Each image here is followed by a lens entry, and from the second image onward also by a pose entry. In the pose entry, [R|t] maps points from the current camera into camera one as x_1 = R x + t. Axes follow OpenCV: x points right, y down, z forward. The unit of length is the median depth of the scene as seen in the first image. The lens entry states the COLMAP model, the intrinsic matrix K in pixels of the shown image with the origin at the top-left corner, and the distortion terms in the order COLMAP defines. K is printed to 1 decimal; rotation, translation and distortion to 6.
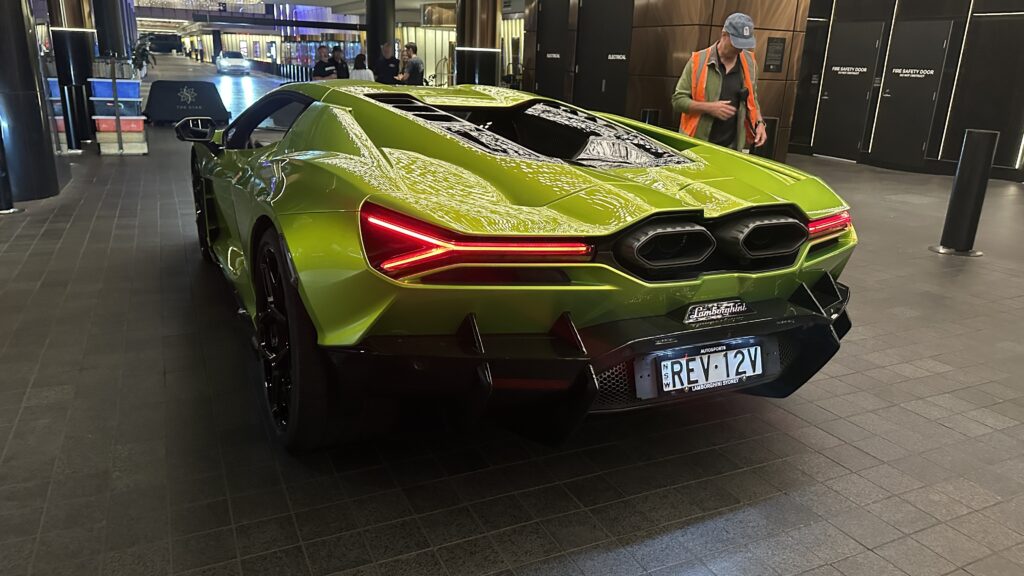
lens RADIAL K [[724.7, 0, 511.2], [0, 724.7, 283.2], [0, 0, 1]] dist [0.039781, -0.038121]
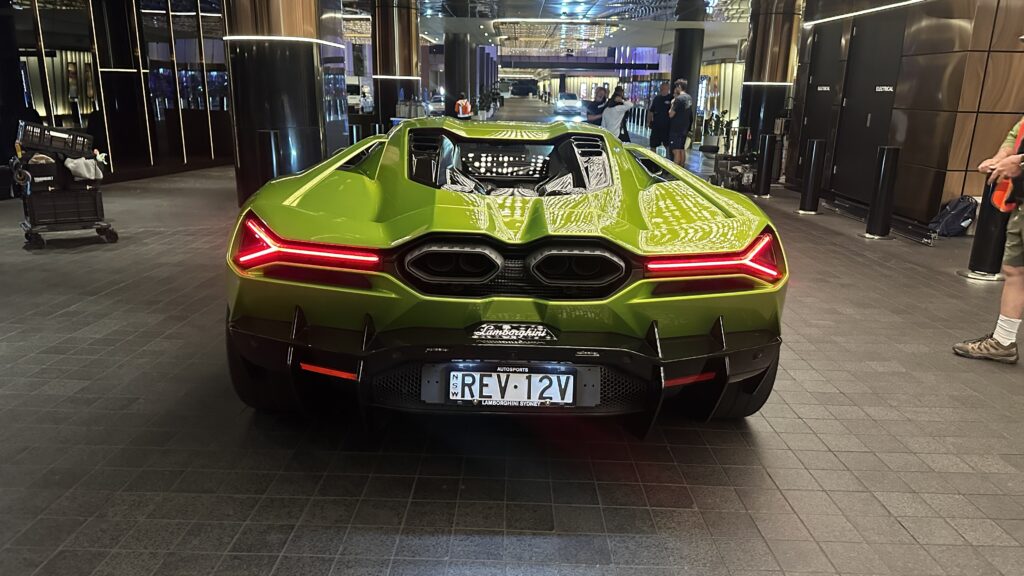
lens RADIAL K [[724.7, 0, 504.9], [0, 724.7, 293.2], [0, 0, 1]] dist [0.039781, -0.038121]
pose [[0.892167, 0.100058, -0.440485, 0.703230], [-0.115827, 0.993229, -0.008983, -0.006212], [0.436604, 0.059034, 0.897715, 0.059900]]
